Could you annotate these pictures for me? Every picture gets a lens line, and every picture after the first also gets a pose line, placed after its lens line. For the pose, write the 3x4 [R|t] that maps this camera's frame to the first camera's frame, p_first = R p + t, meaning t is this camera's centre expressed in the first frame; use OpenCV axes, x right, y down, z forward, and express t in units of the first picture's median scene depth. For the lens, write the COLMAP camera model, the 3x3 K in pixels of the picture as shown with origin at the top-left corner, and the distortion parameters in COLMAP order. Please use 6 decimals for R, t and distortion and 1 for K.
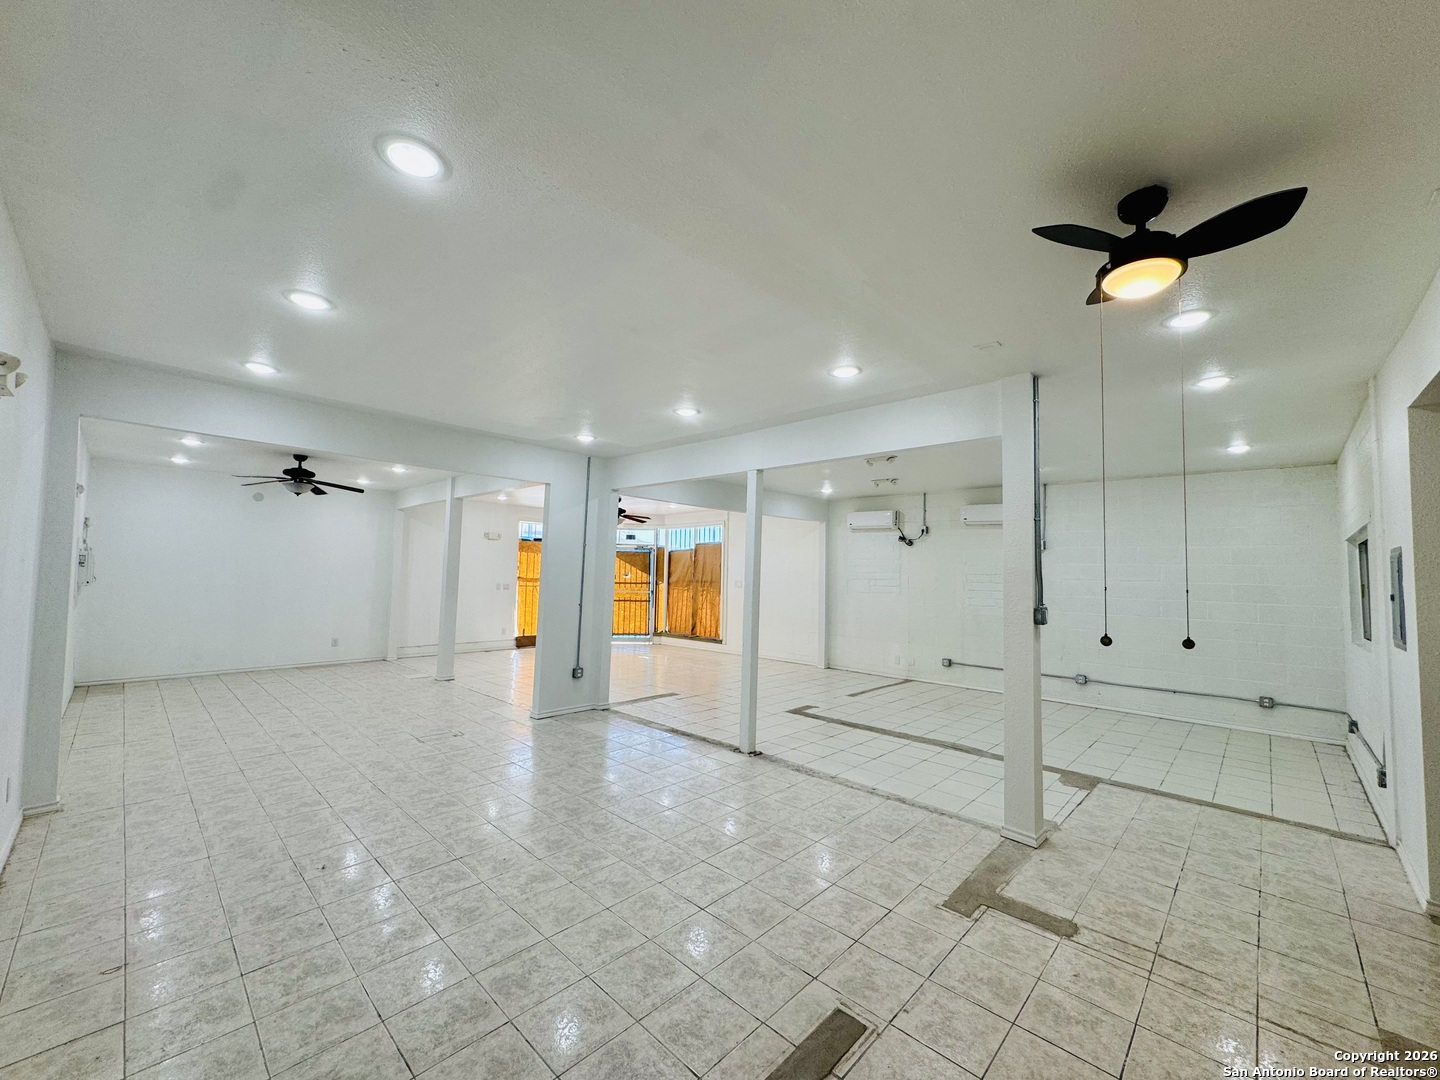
lens RADIAL K [[572.8, 0, 715.9], [0, 572.8, 539.1], [0, 0, 1]] dist [-0.001924, -0.000487]
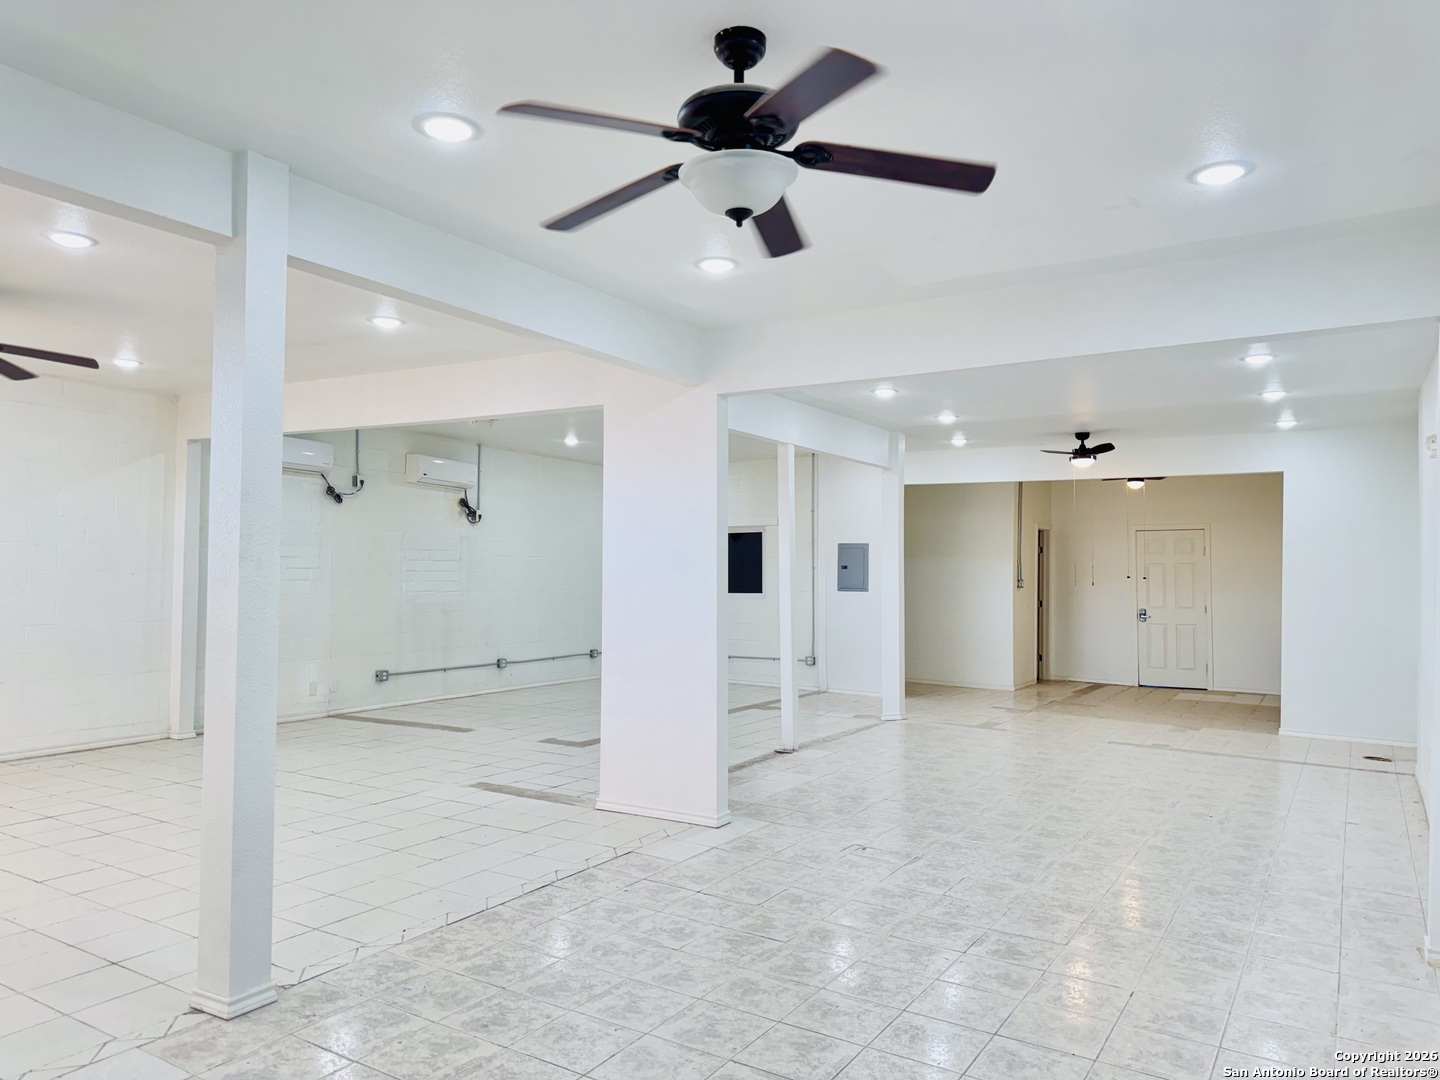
lens RADIAL K [[1010.0, 0, 722.6], [0, 1010.0, 551.3], [0, 0, 1]] dist [0.053589, -0.060893]
pose [[-0.213993, -0.002098, 0.976833, -0.650819], [-0.078361, 0.996812, -0.015025, 0.036675], [-0.973687, -0.079761, -0.213475, 0.634356]]
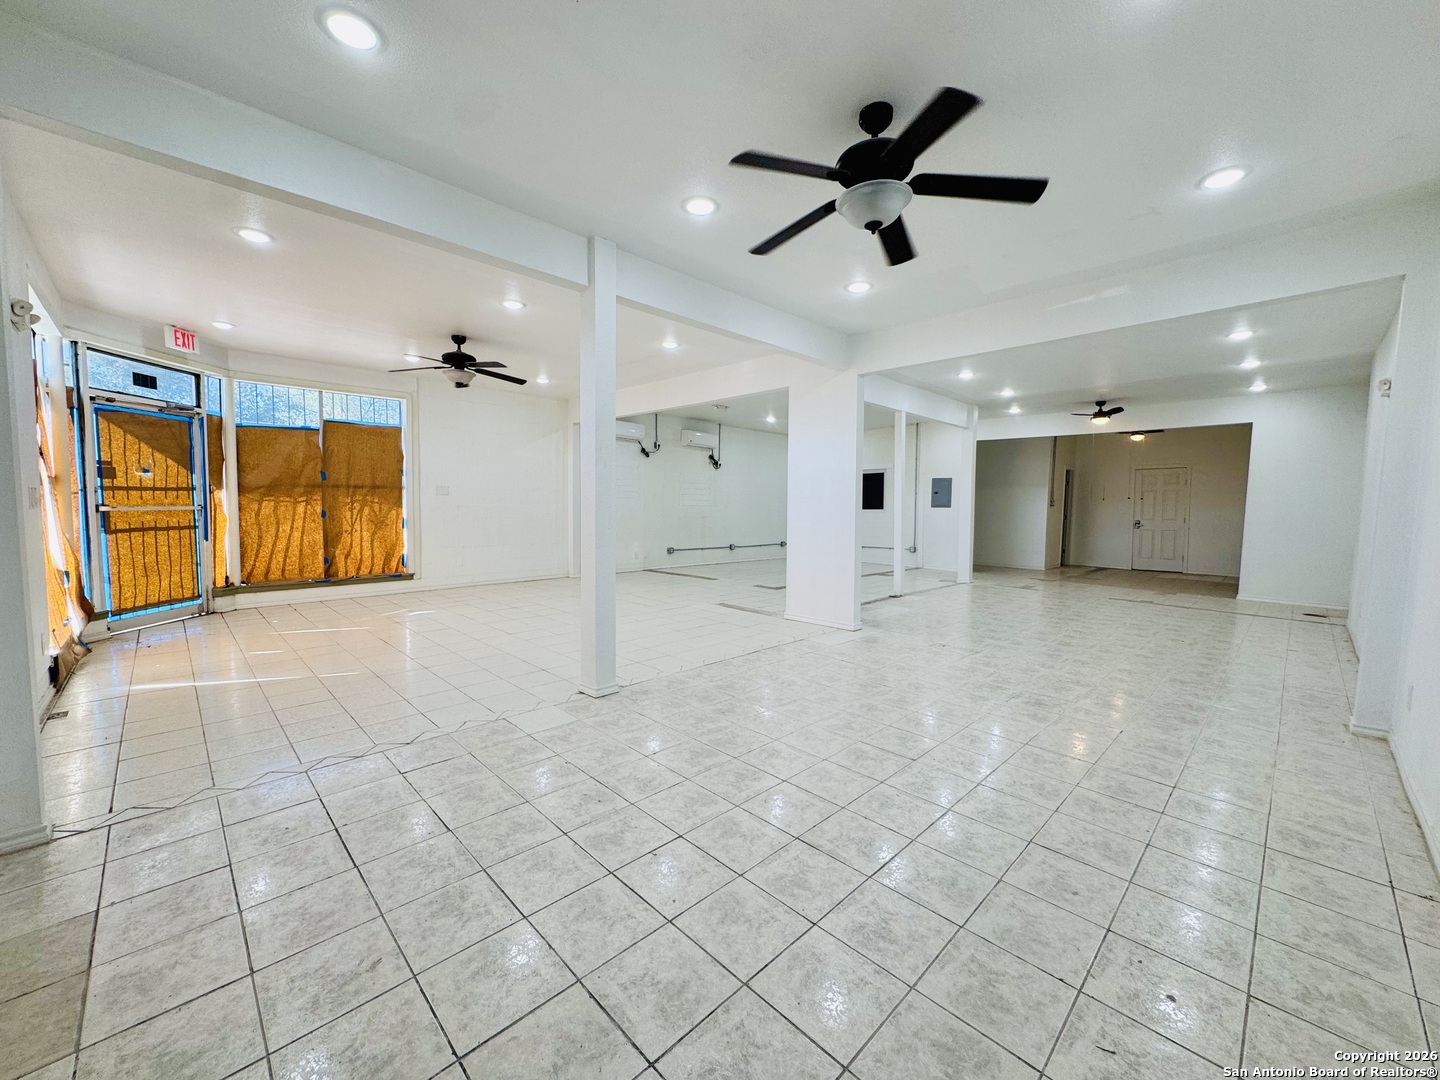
lens RADIAL K [[572.8, 0, 717.6], [0, 572.8, 541.1], [0, 0, 1]] dist [-0.001924, -0.000487]
pose [[0.026195, -0.086316, 0.995923, -0.646714], [-0.074393, 0.993334, 0.088048, 0.052252], [-0.996885, -0.076396, 0.019599, 0.632018]]
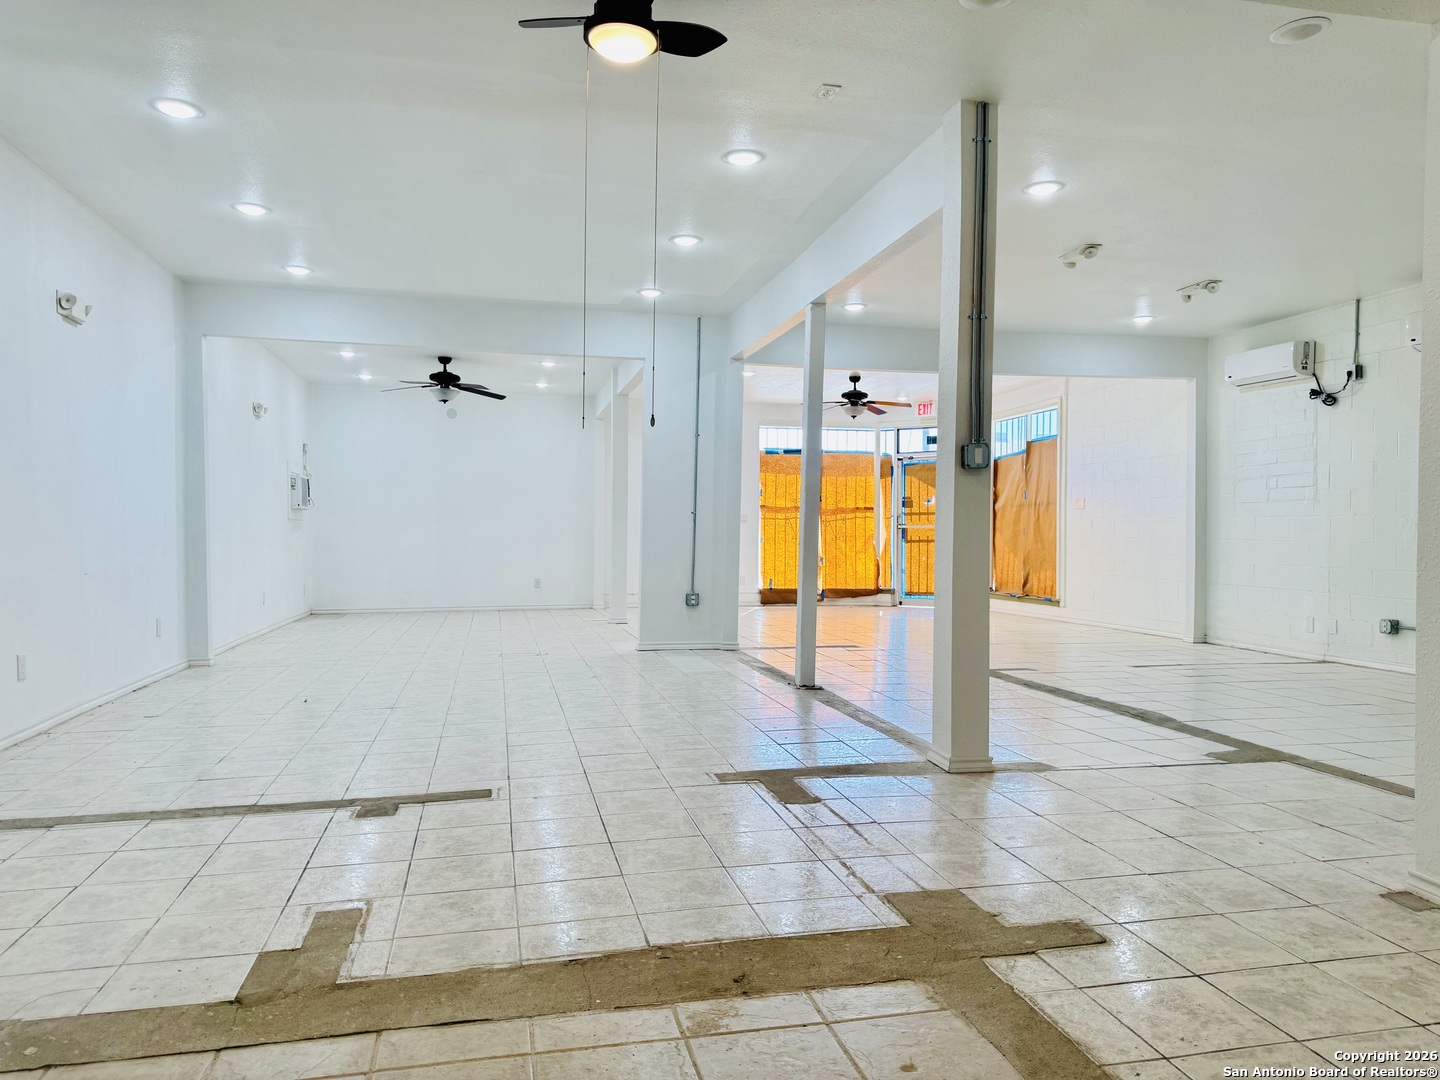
lens RADIAL K [[1010.0, 0, 723.6], [0, 1010.0, 545.4], [0, 0, 1]] dist [0.053589, -0.060893]
pose [[0.836305, -0.010405, -0.548166, 0.296709], [0.046102, 0.997614, 0.051398, 0.050095], [0.546323, -0.068256, 0.834788, -0.062010]]
